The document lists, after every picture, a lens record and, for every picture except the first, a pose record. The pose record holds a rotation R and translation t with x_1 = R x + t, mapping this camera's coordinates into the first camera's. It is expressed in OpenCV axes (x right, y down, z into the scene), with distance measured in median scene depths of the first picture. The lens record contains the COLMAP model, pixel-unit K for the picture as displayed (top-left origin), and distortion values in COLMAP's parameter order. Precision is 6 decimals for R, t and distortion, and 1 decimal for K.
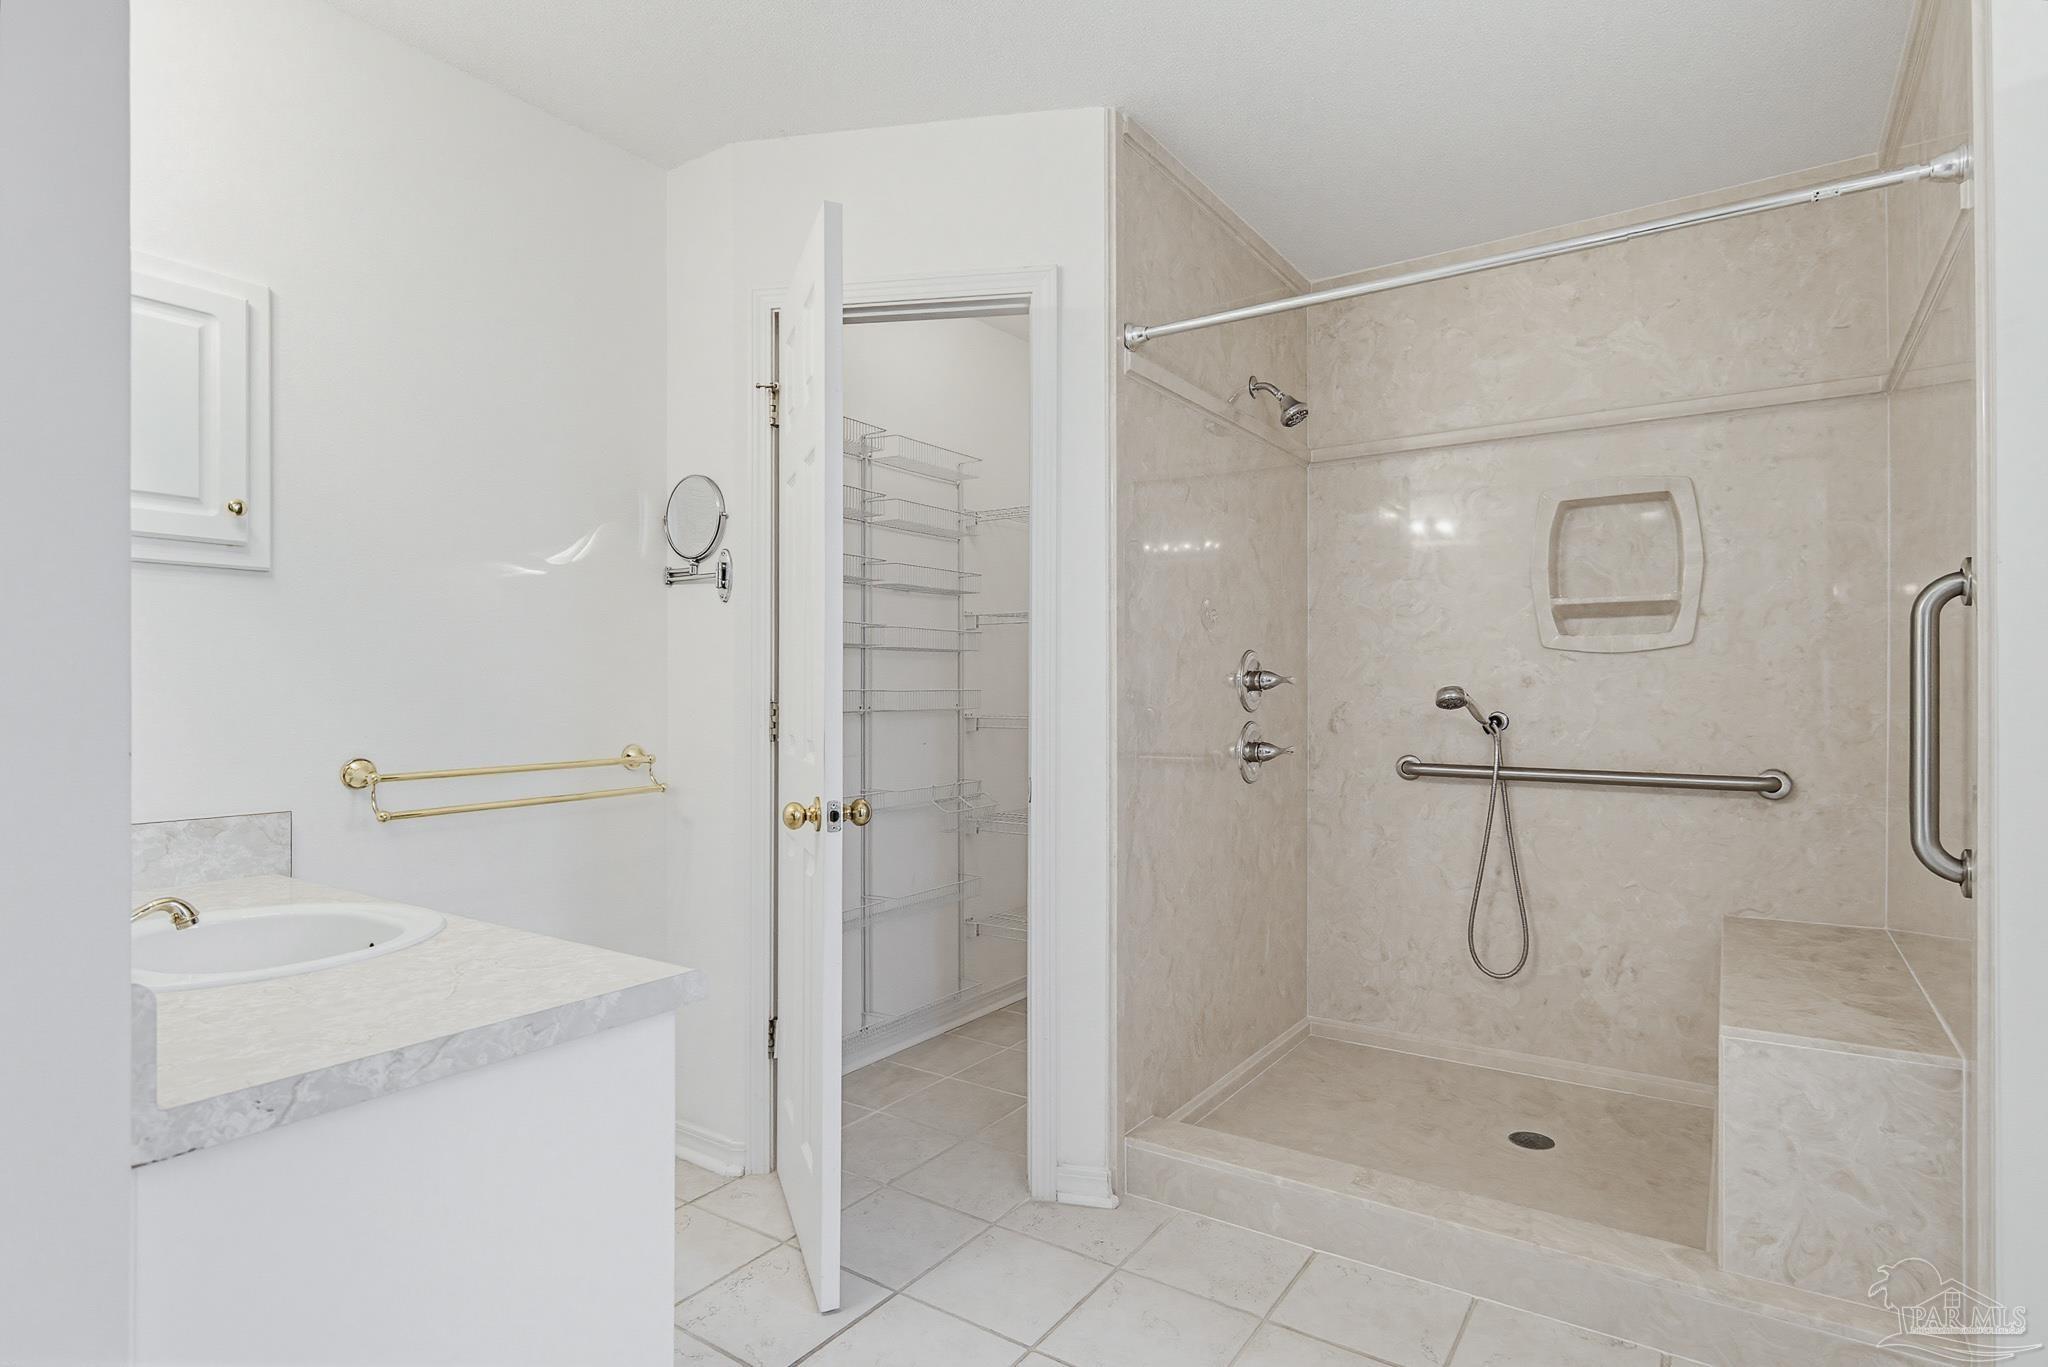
lens RADIAL K [[1038.8, 0, 1013.6], [0, 1038.8, 693.6], [0, 0, 1]] dist [0.002836, -0.000872]
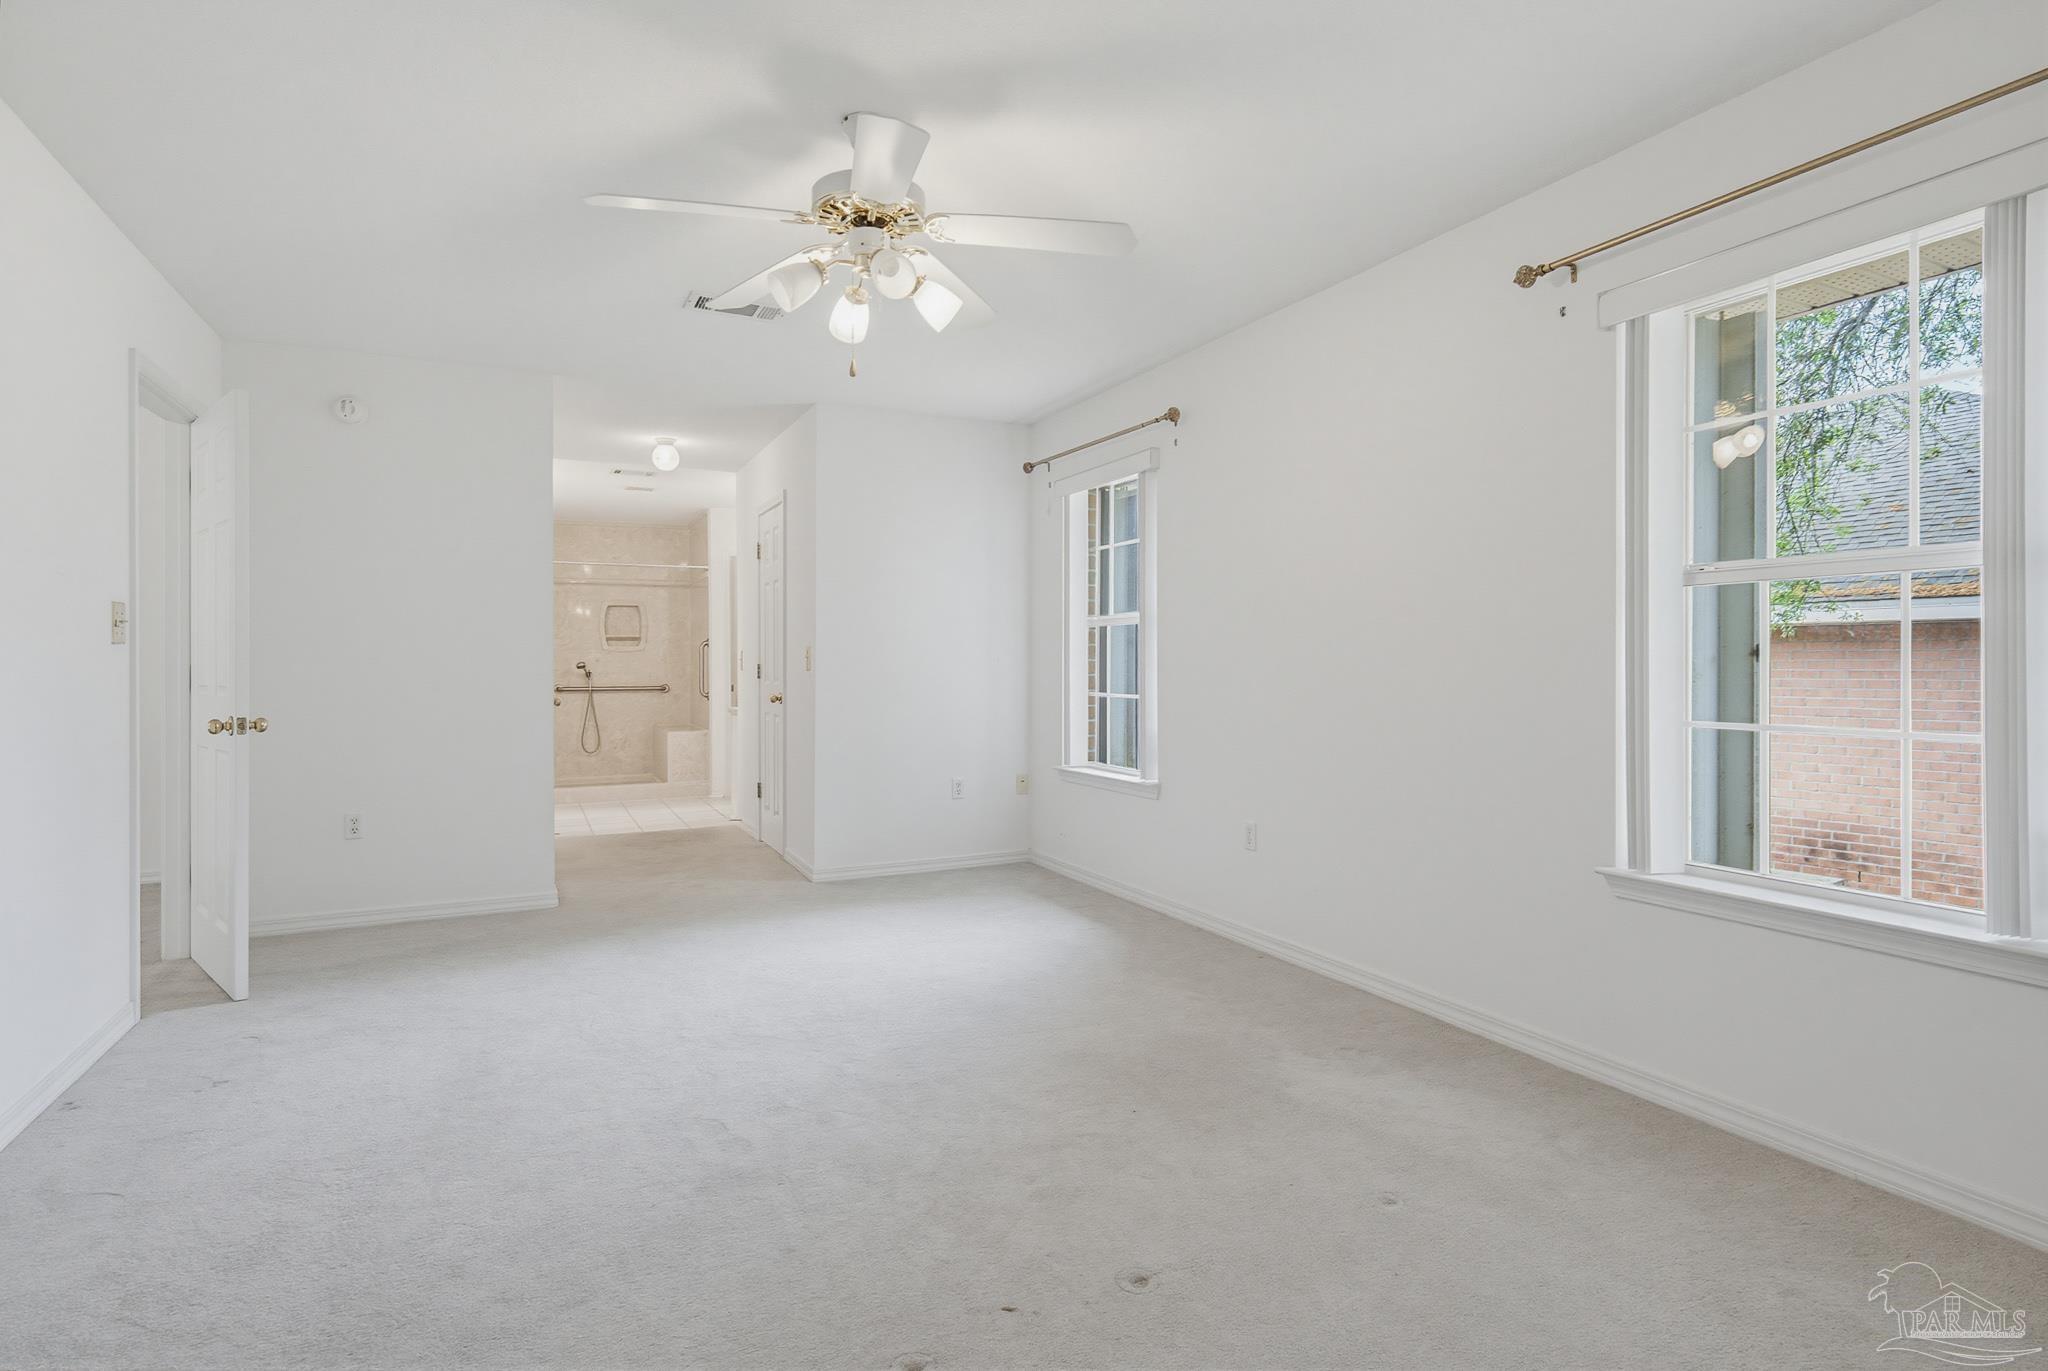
lens RADIAL K [[1038.8, 0, 1018.0], [0, 1038.8, 681.8], [0, 0, 1]] dist [0.002836, -0.000872]
pose [[0.481039, -0.001297, 0.876698, -1.723198], [0.000701, 0.999999, 0.001095, 0.054075], [-0.876699, 0.000088, 0.481039, -1.705287]]
